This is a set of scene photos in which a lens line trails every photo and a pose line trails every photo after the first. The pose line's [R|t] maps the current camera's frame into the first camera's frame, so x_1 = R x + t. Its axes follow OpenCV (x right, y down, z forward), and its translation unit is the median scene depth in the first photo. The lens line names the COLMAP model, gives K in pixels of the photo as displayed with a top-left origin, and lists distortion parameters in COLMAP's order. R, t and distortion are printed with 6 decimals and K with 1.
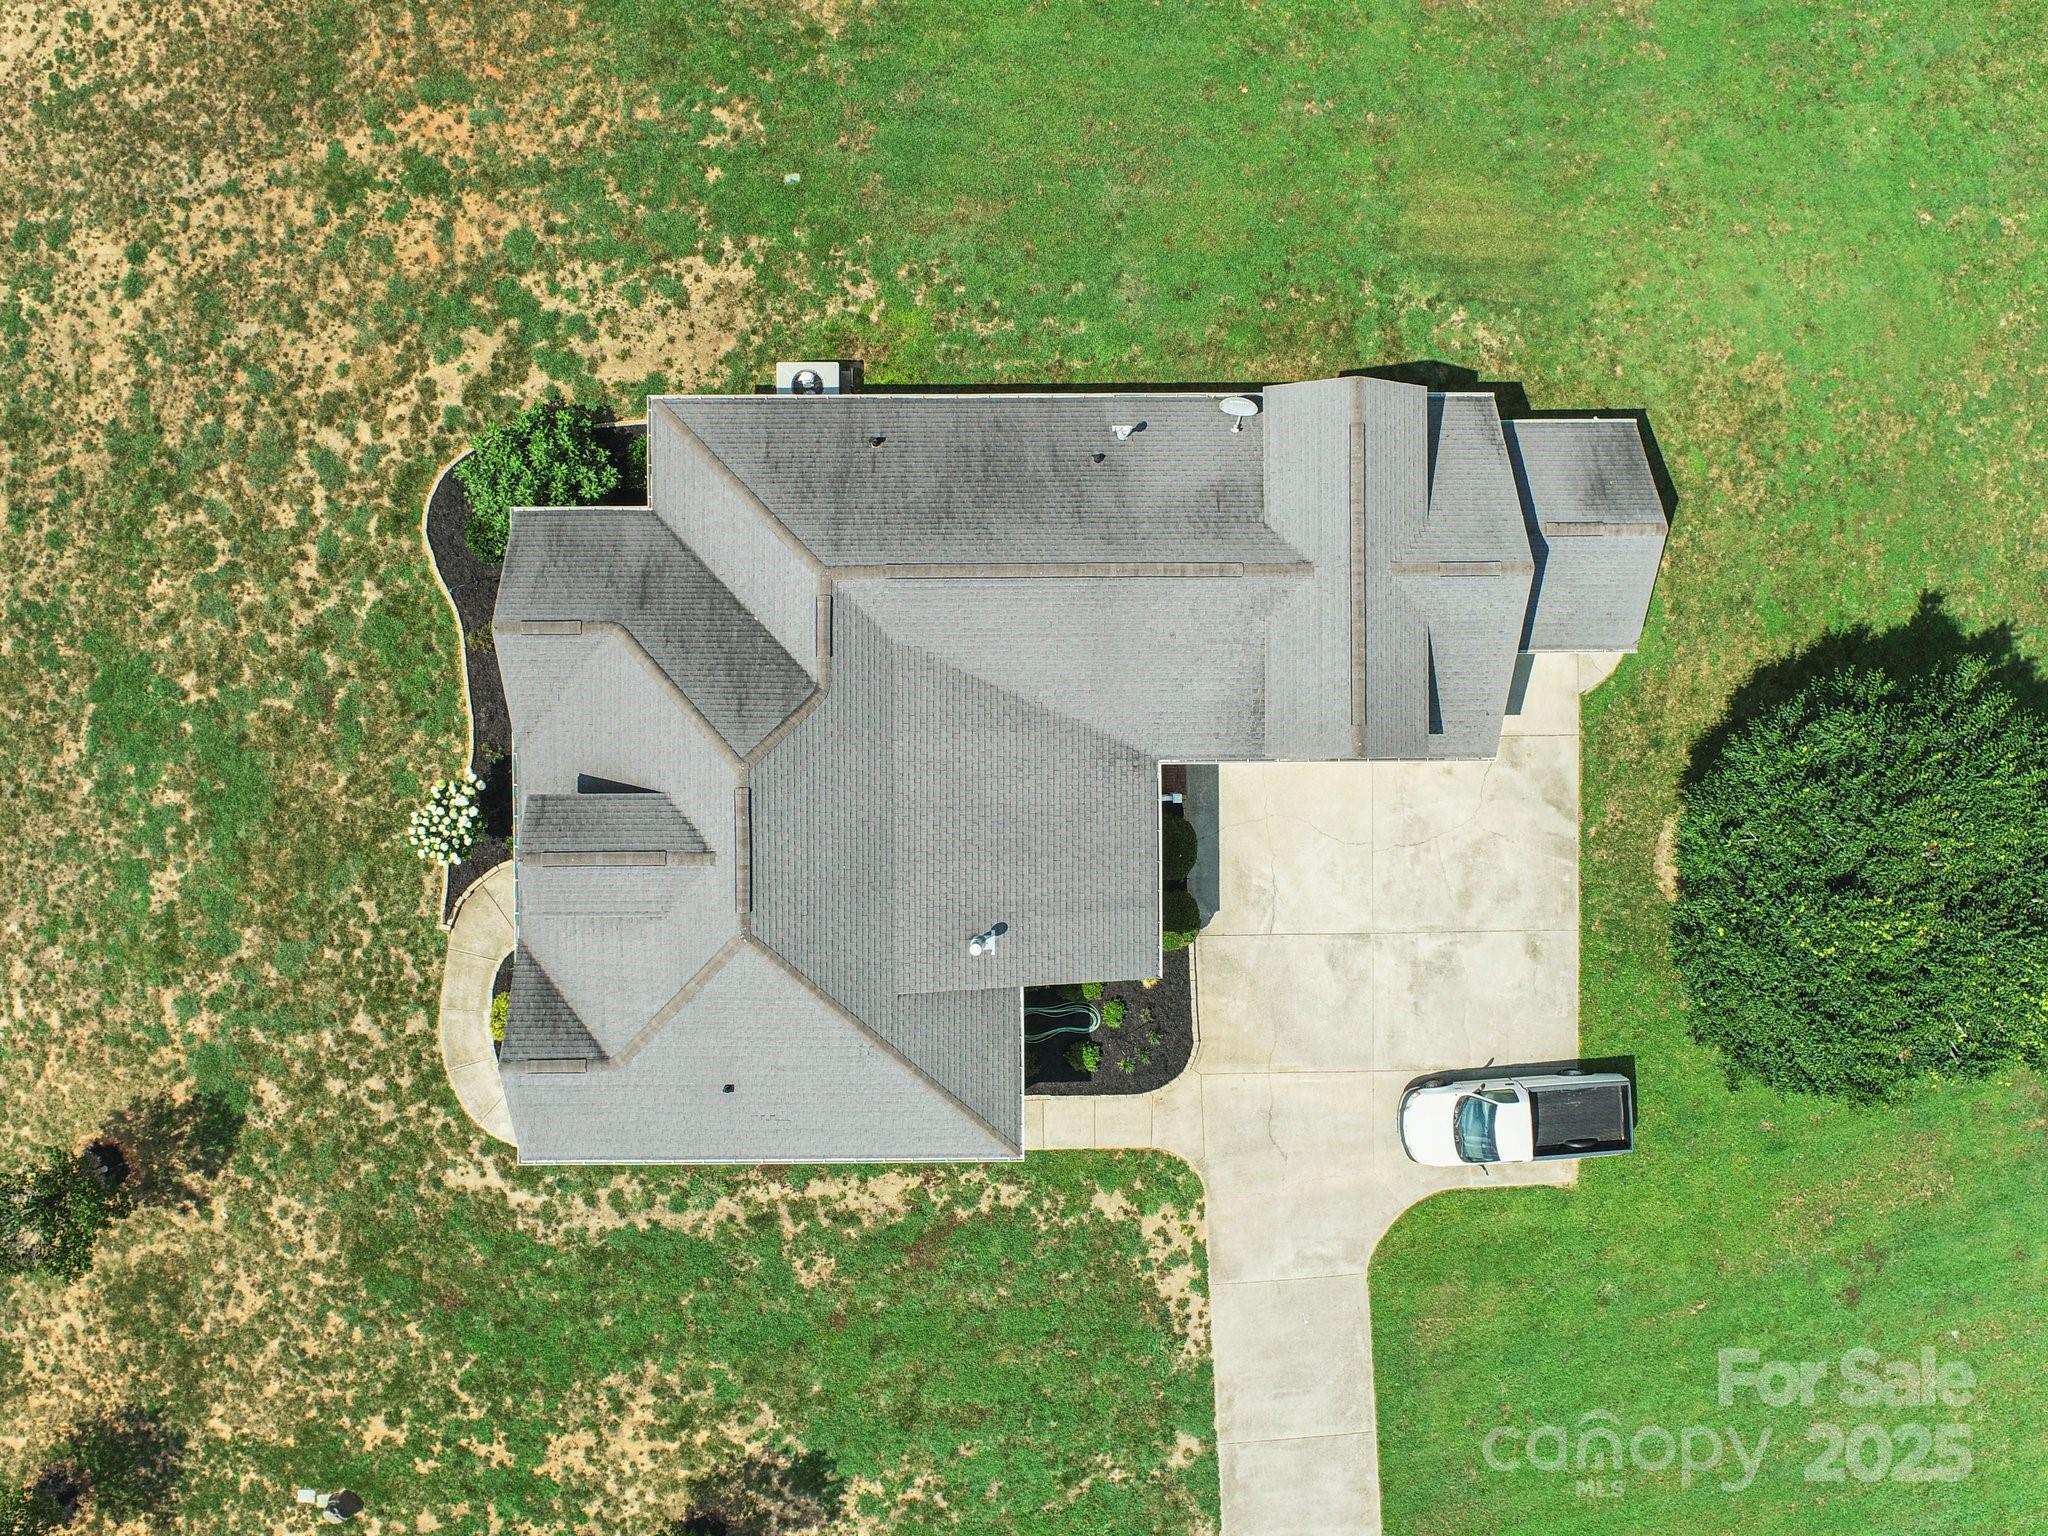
lens RADIAL K [[1584.8, 0, 1024.0], [0, 1584.8, 768.0], [0, 0, 1]] dist [-0.003957, -0.004110]
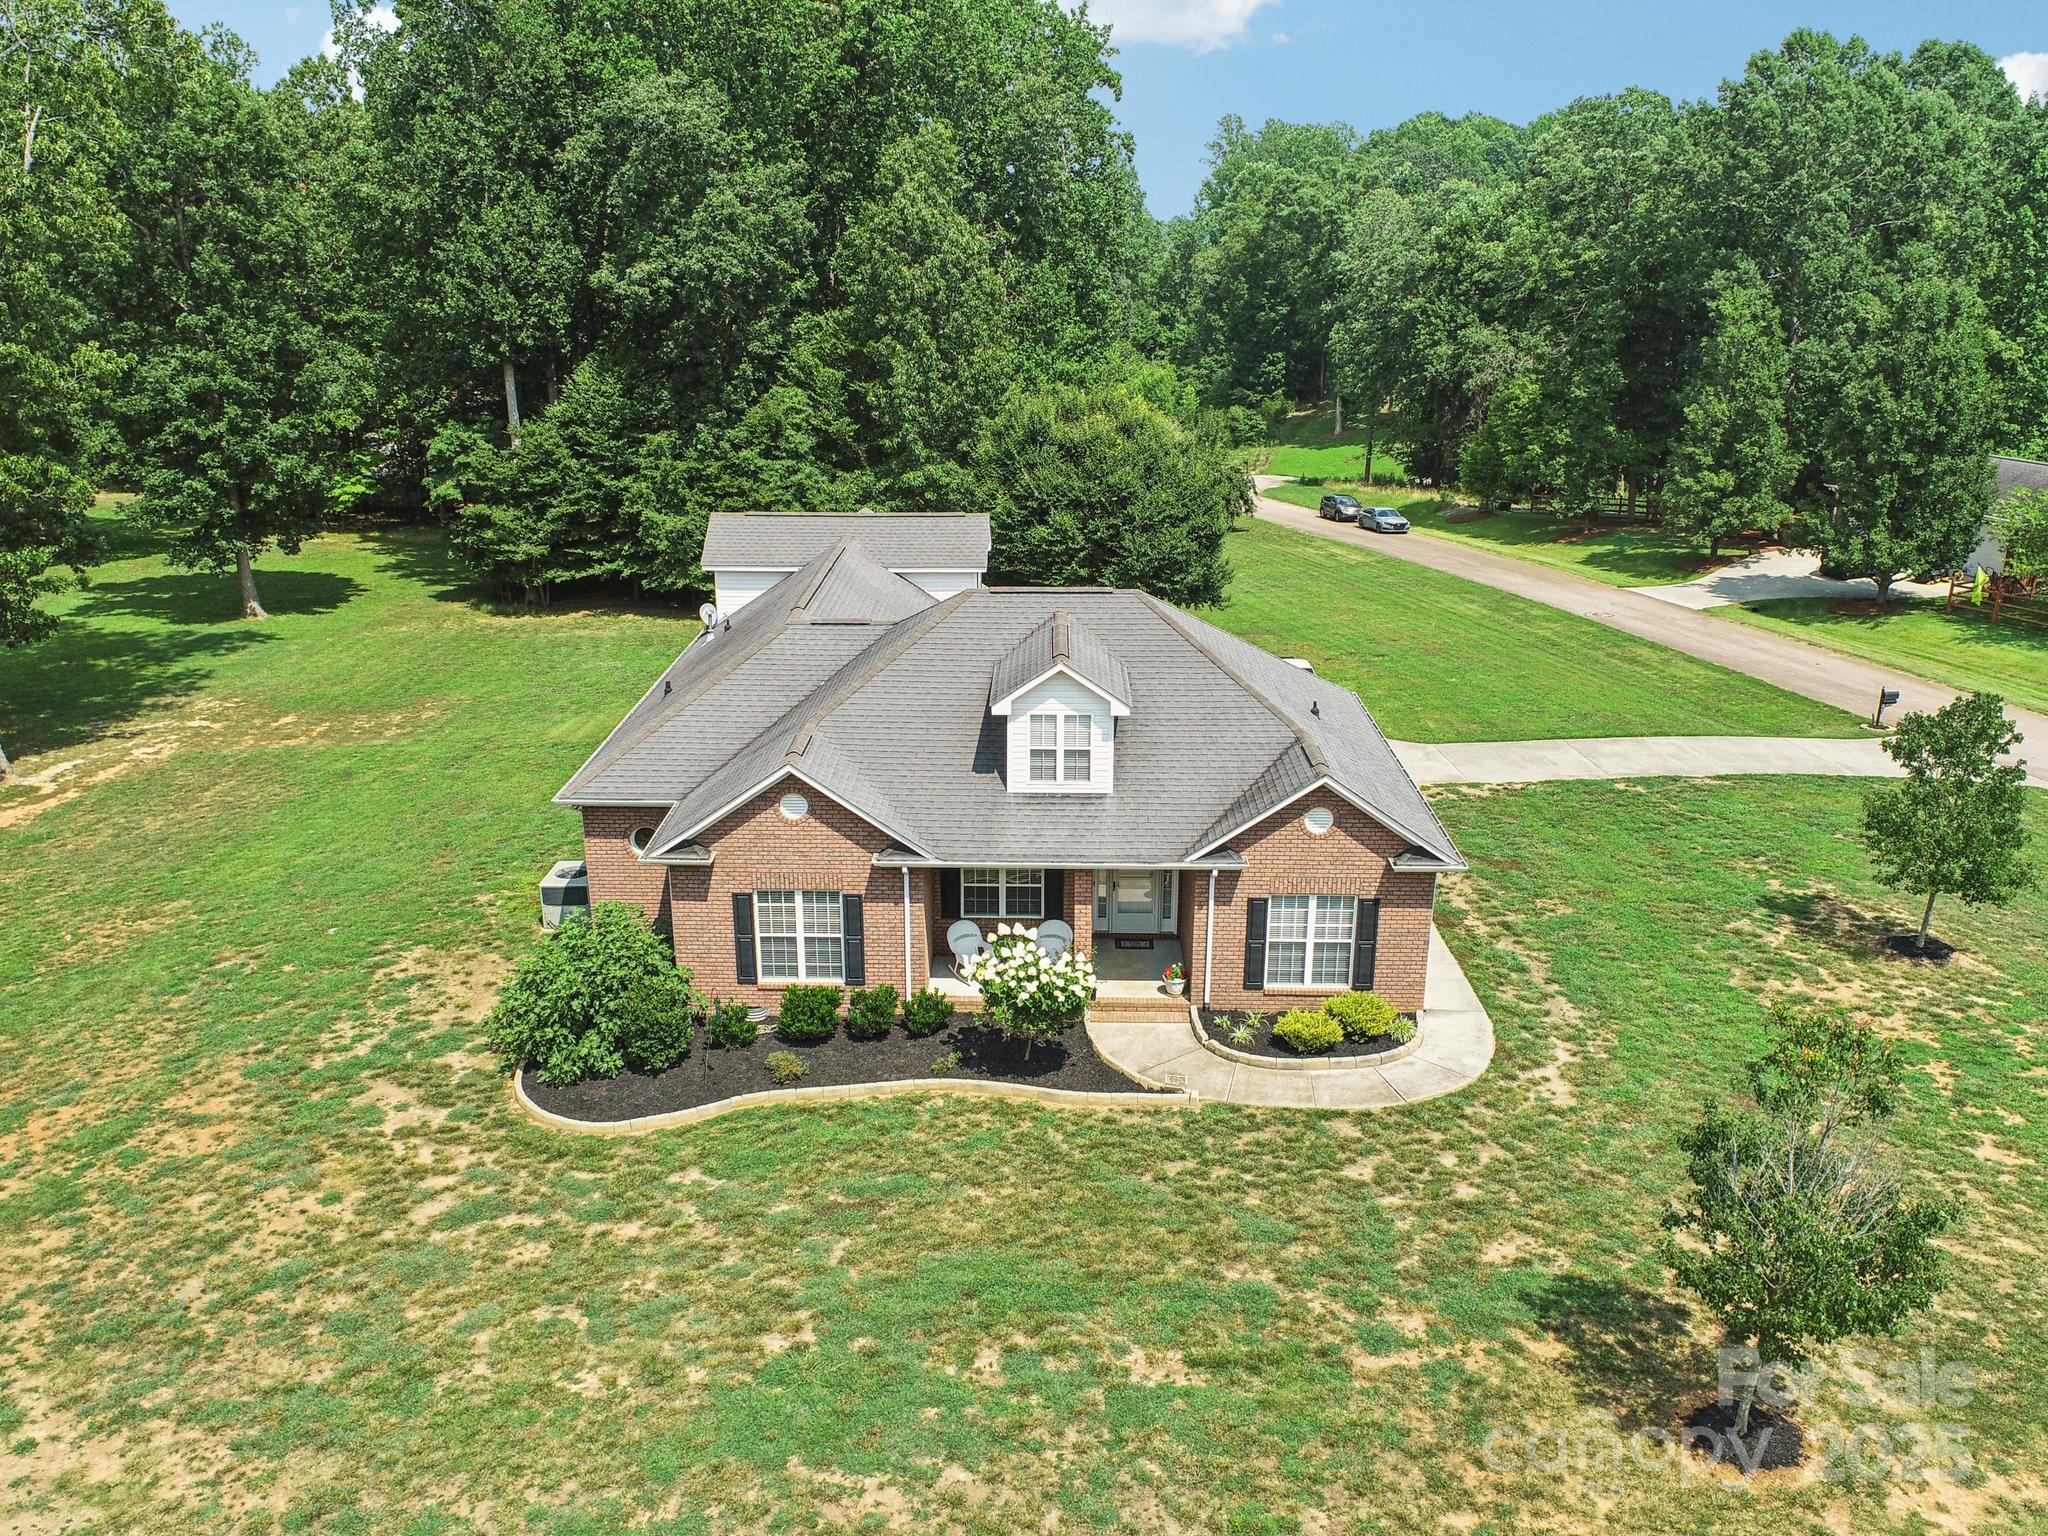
lens RADIAL K [[1584.8, 0, 1024.0], [0, 1584.8, 768.0], [0, 0, 1]] dist [-0.003957, -0.004110]
pose [[0.026020, -0.334999, 0.941859, -0.962859], [0.999467, -0.009853, -0.031116, 0.048524], [0.019704, 0.942167, 0.334564, 0.629129]]
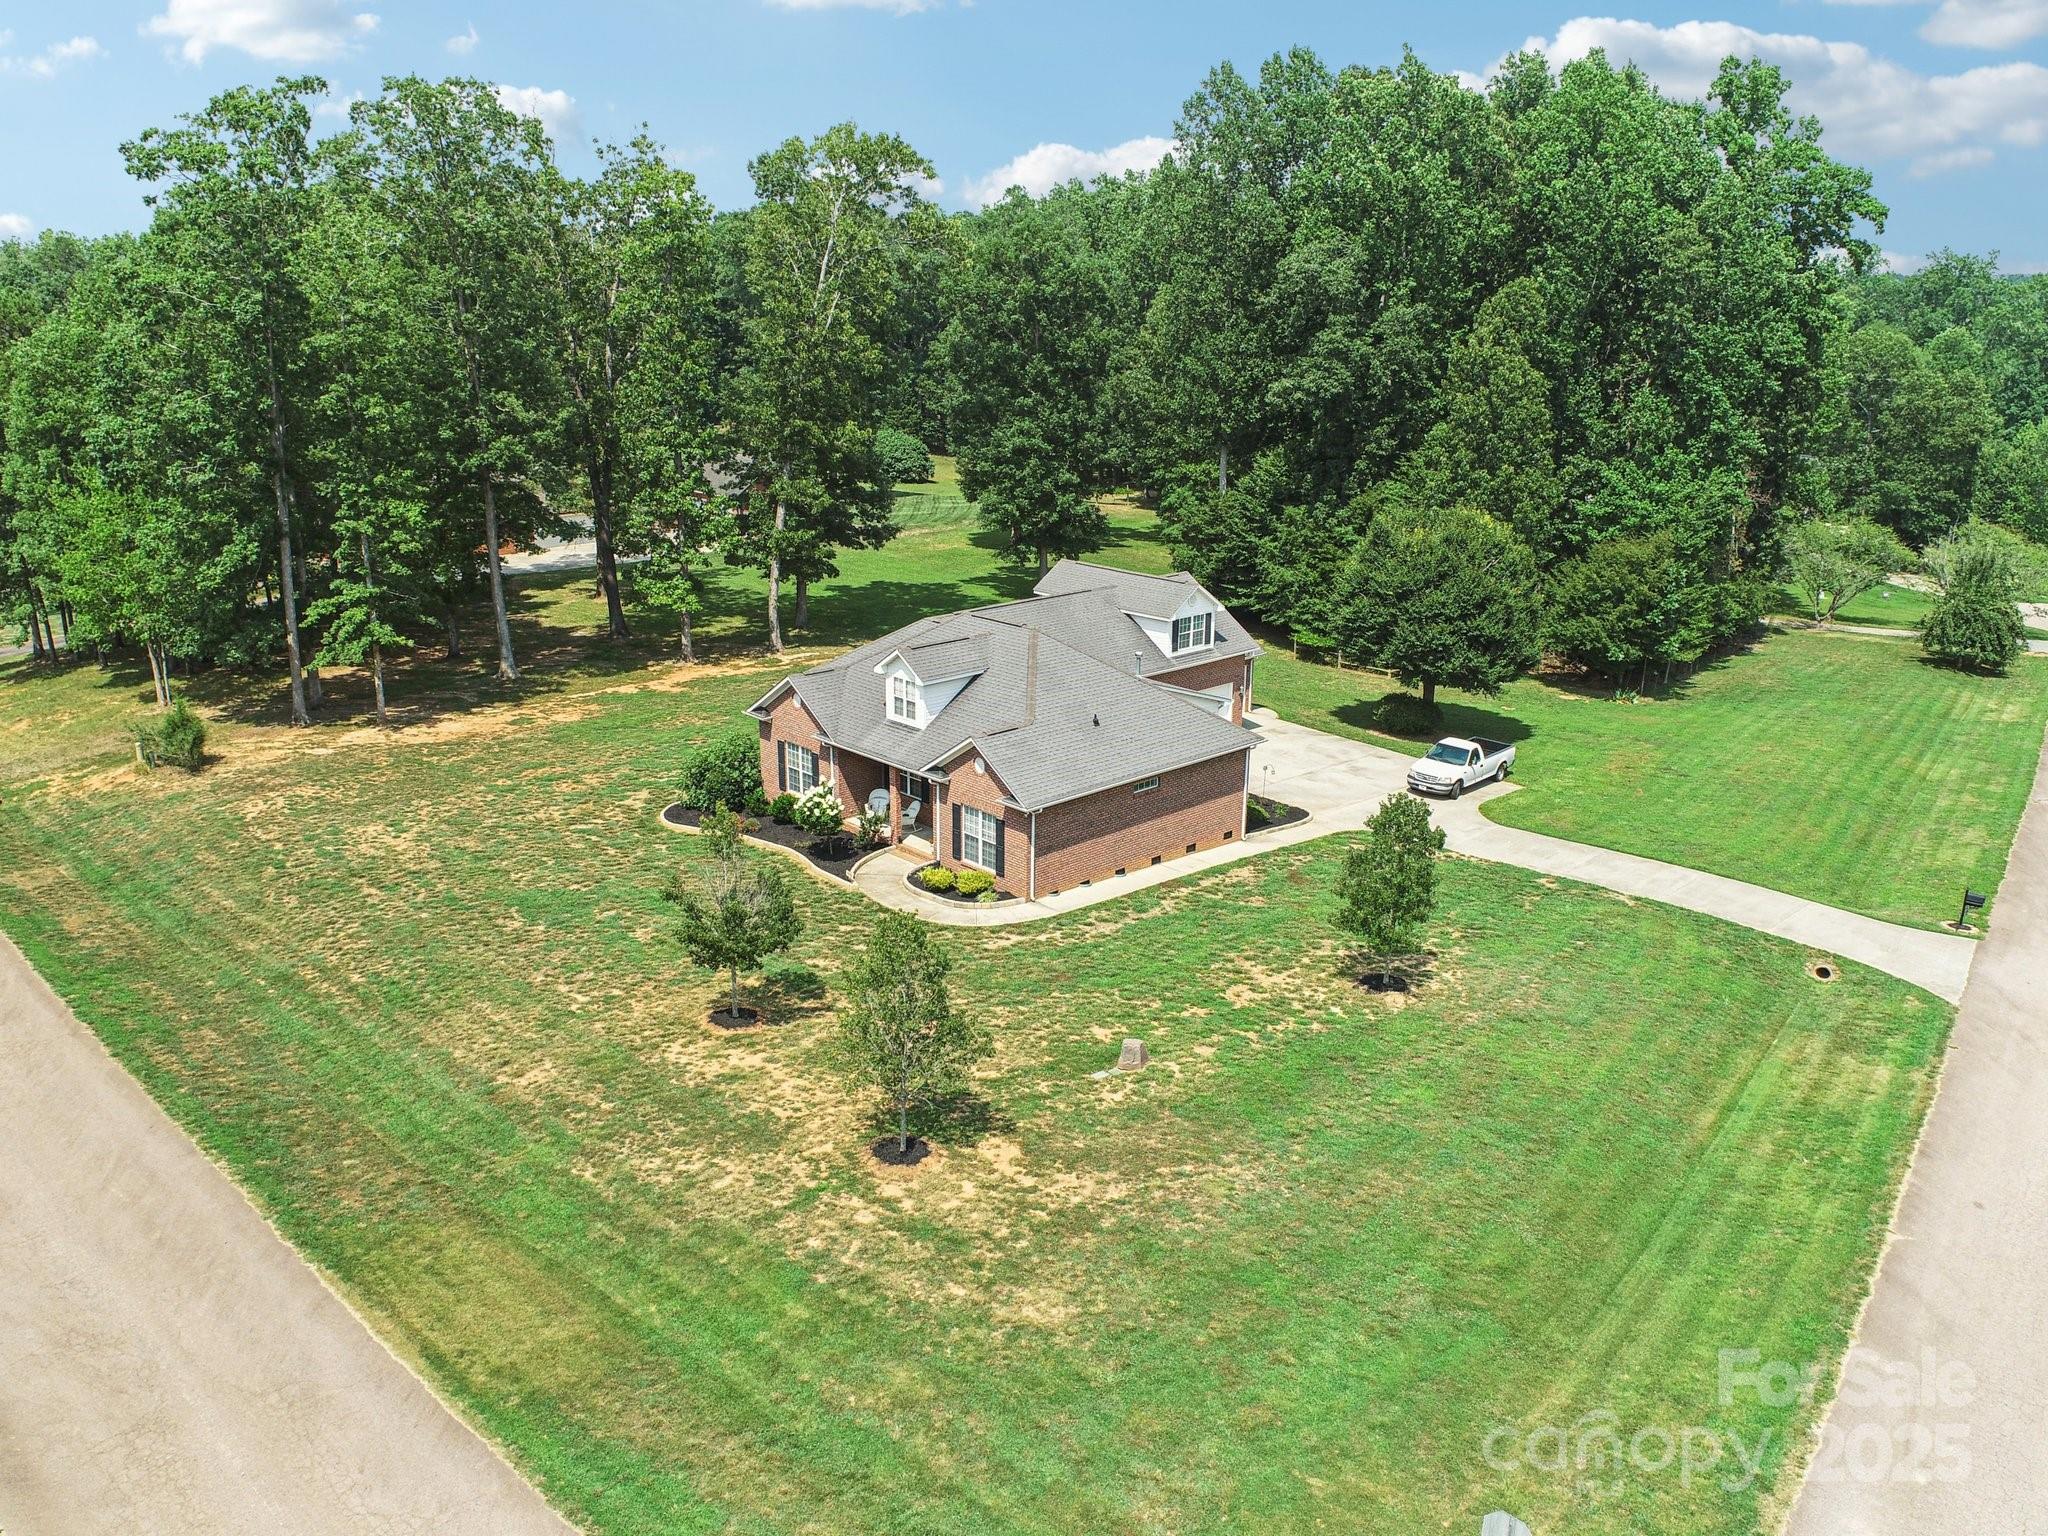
lens RADIAL K [[1584.8, 0, 1024.0], [0, 1584.8, 768.0], [0, 0, 1]] dist [-0.003957, -0.004110]
pose [[0.727173, -0.212450, 0.652751, -1.064521], [0.686274, 0.203233, -0.698373, 1.023753], [0.015709, 0.955804, 0.293585, 0.538746]]
